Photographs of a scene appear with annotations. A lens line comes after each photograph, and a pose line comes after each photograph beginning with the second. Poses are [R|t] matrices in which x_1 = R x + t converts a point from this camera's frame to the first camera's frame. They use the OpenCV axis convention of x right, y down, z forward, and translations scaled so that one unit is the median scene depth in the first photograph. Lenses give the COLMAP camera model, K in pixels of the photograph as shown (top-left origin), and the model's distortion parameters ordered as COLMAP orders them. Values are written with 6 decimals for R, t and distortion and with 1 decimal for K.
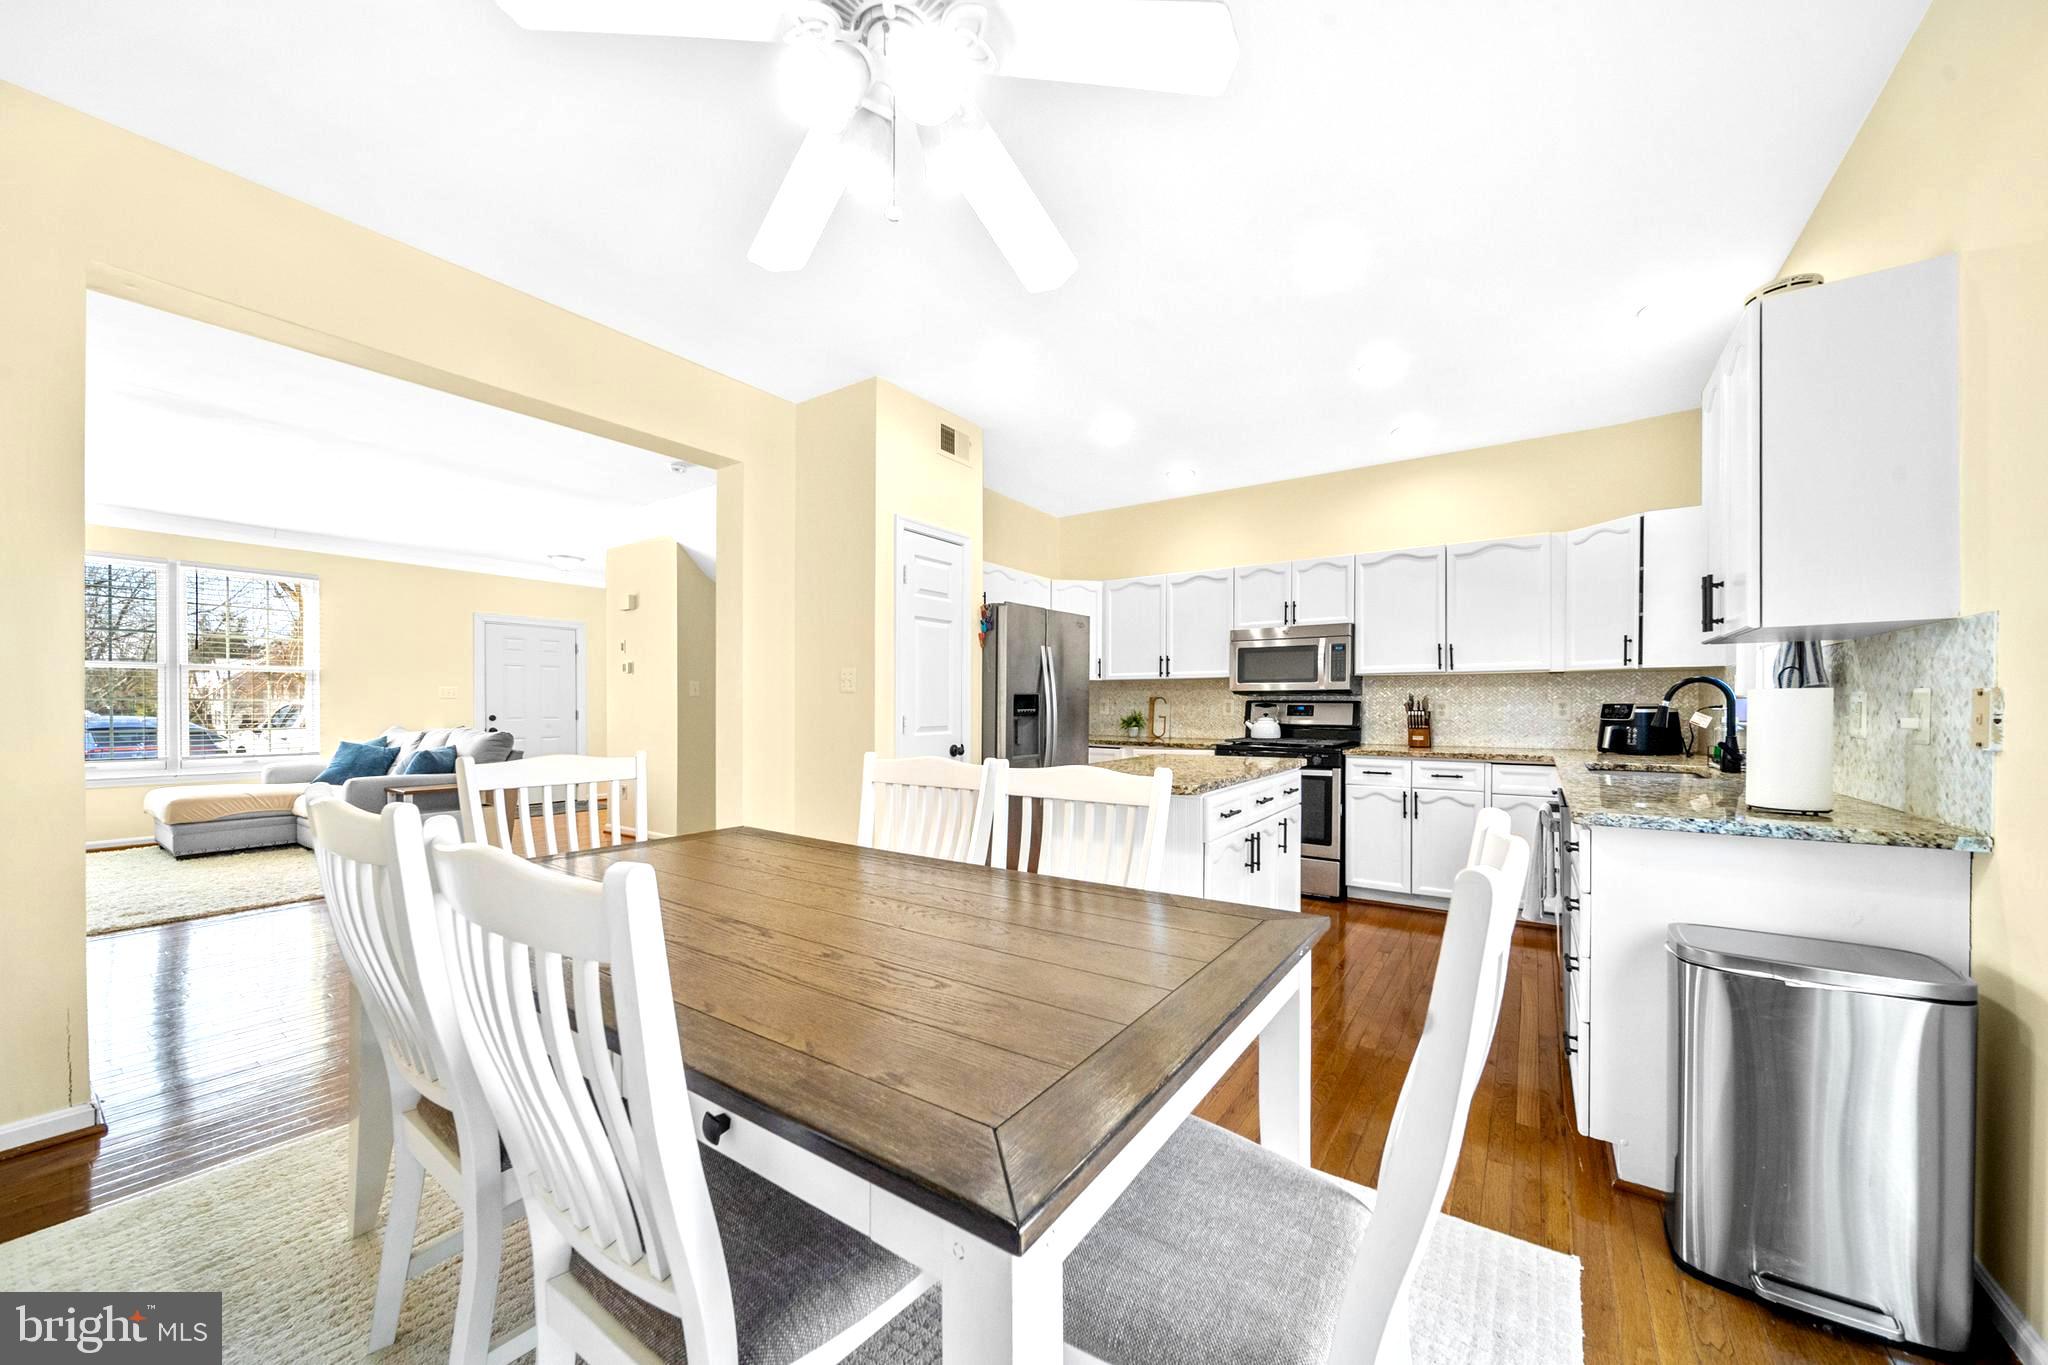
lens RADIAL K [[724.5, 0, 1030.6], [0, 724.5, 711.4], [0, 0, 1]] dist [-0.007936, -0.001518]
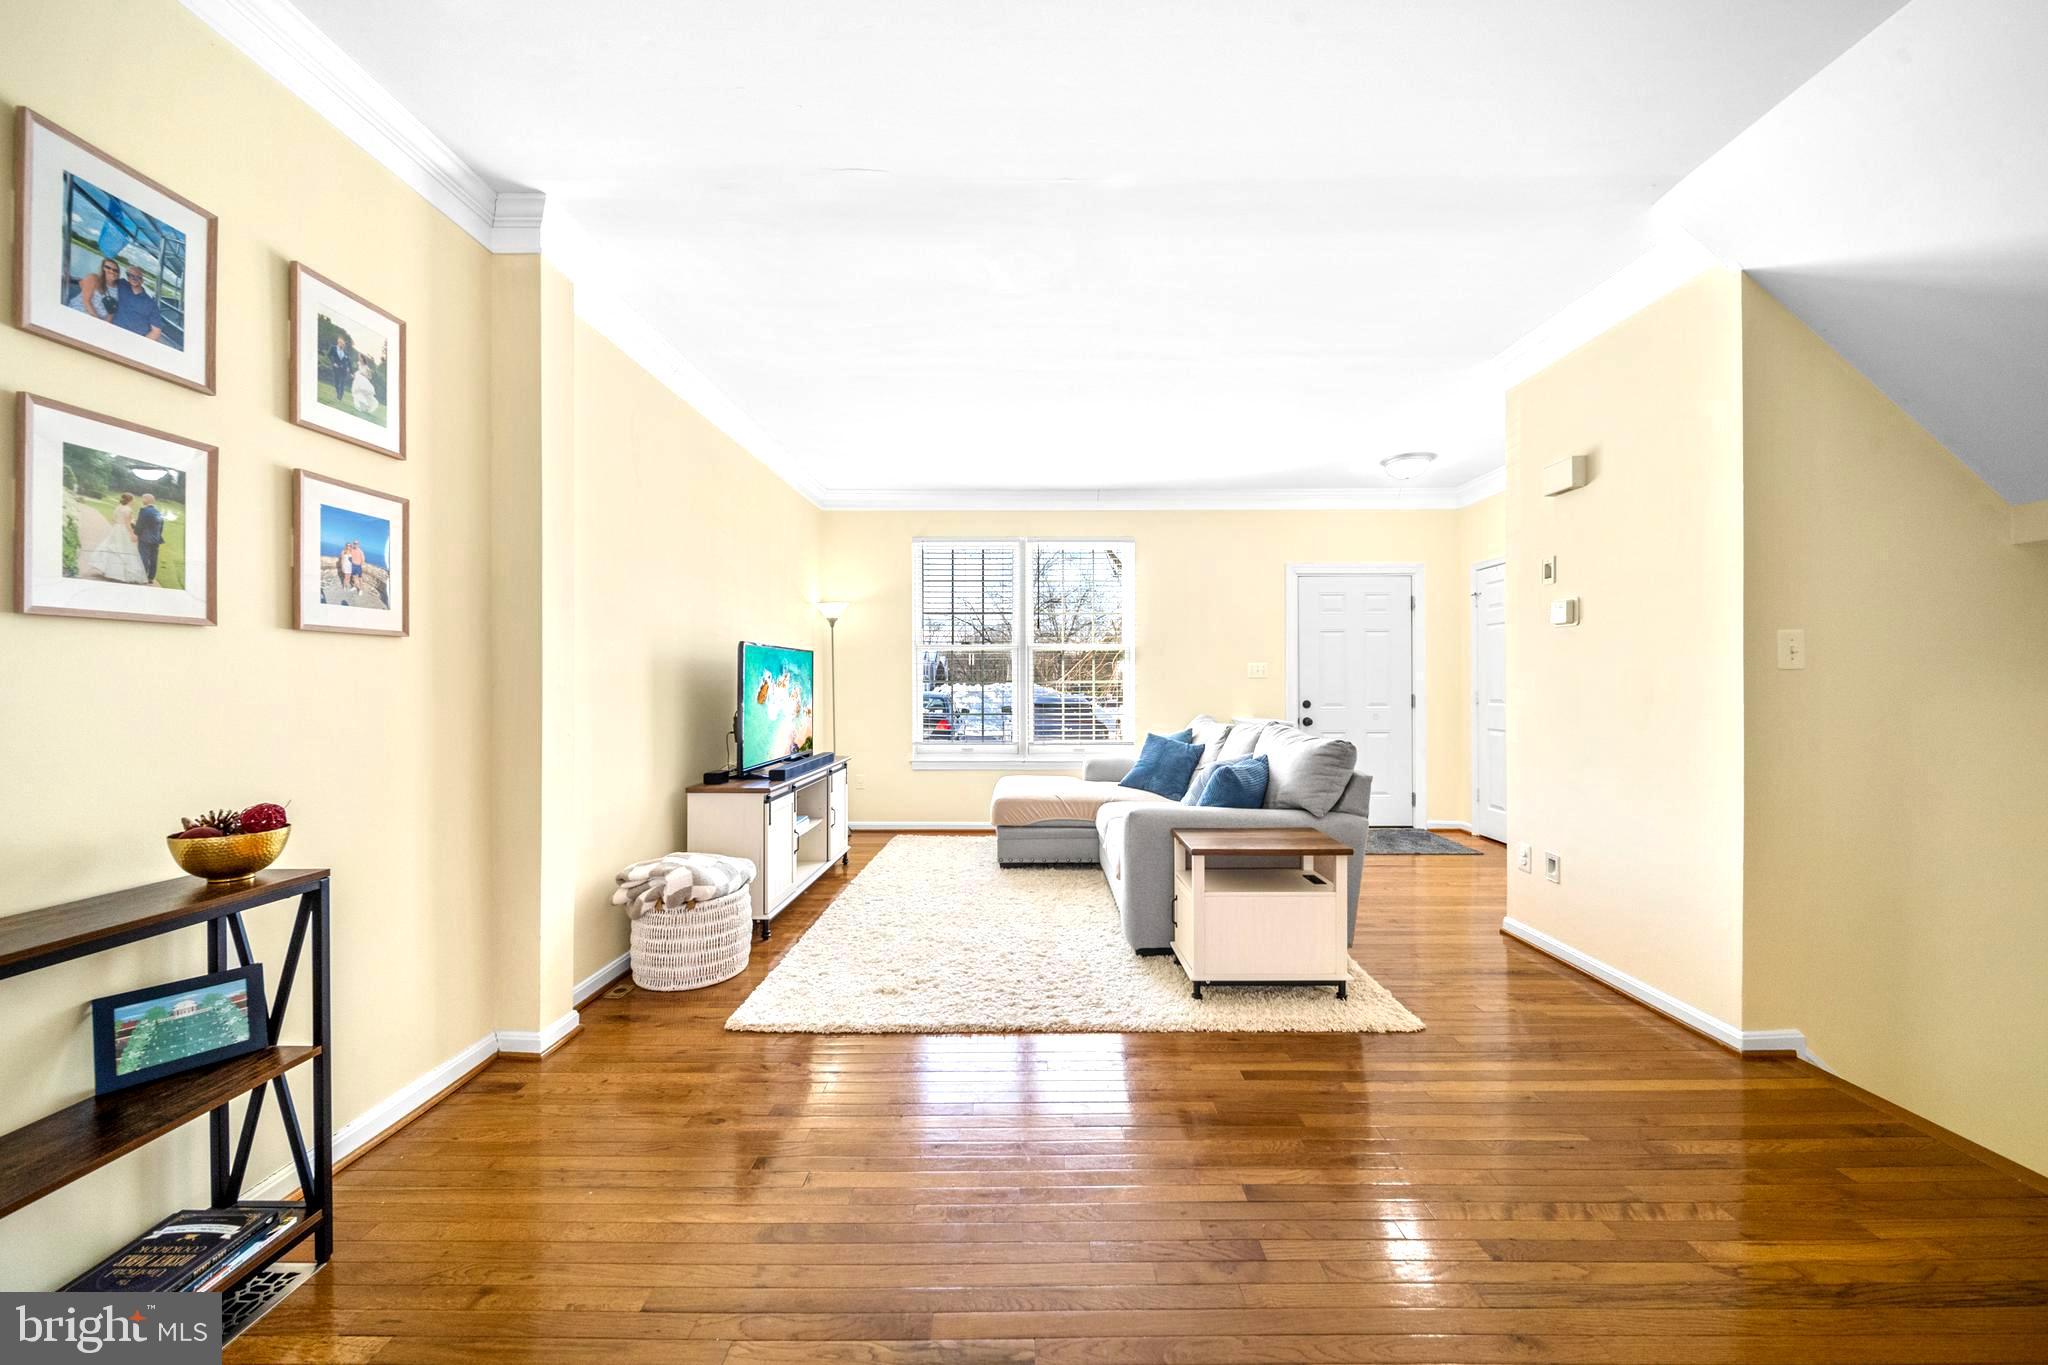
lens RADIAL K [[724.5, 0, 1032.5], [0, 724.5, 675.0], [0, 0, 1]] dist [-0.007936, -0.001518]
pose [[0.556410, -0.013093, -0.830805, -0.385282], [-0.001105, 0.999863, -0.016497, -0.011630], [0.830907, 0.010097, 0.556319, 0.476164]]
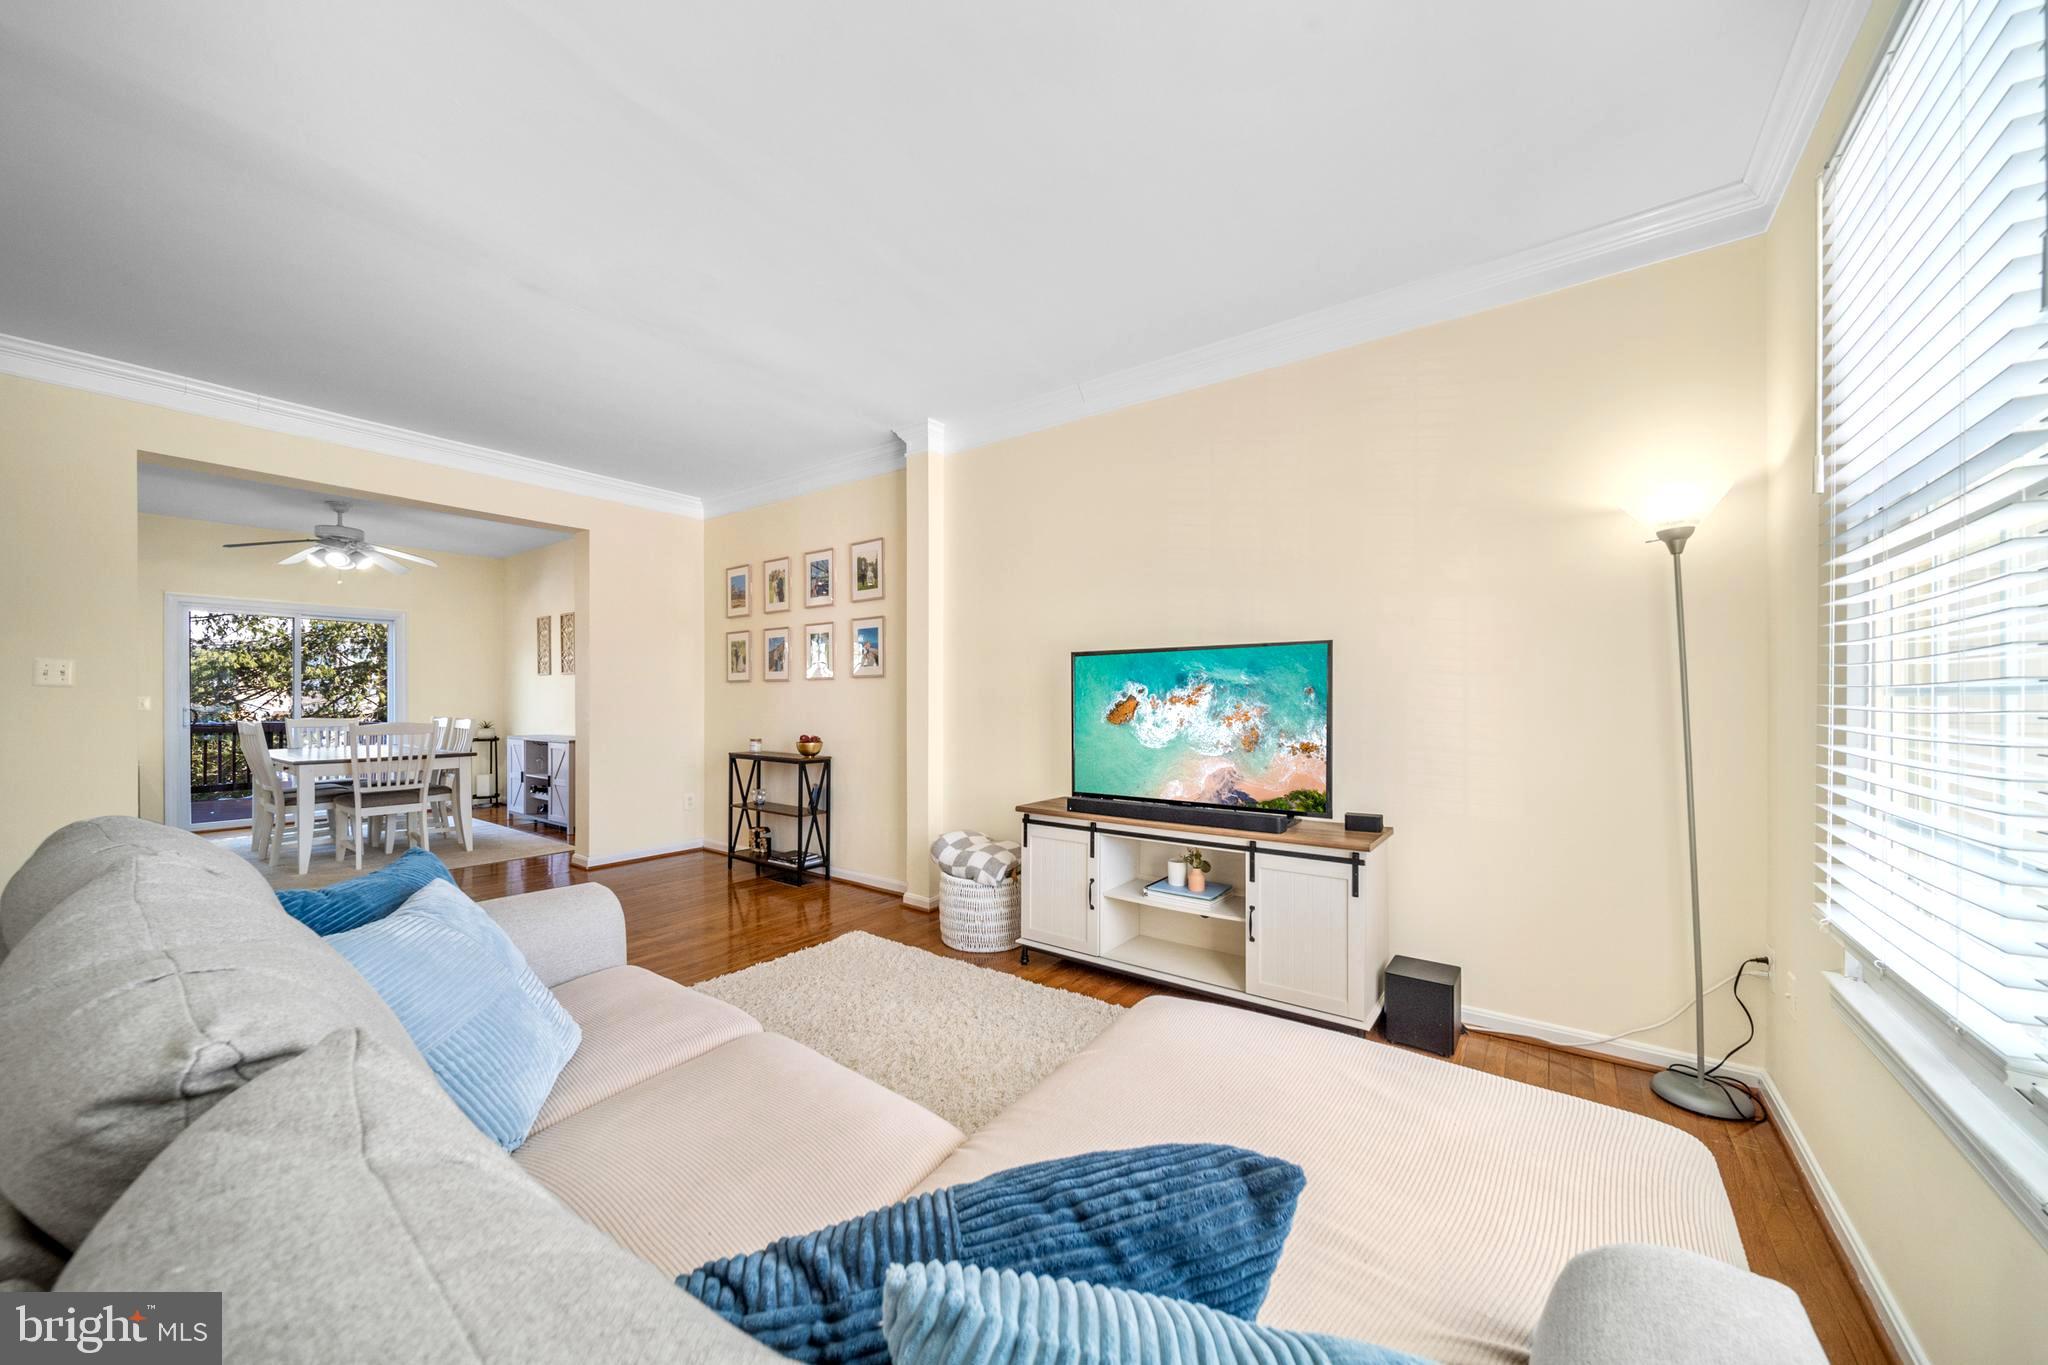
lens RADIAL K [[724.5, 0, 1033.6], [0, 724.5, 695.9], [0, 0, 1]] dist [-0.007936, -0.001518]
pose [[-0.998896, -0.003712, 0.046831, -1.021915], [-0.003392, 0.999970, 0.006906, -0.019982], [-0.046855, 0.006739, -0.998879, 1.177263]]
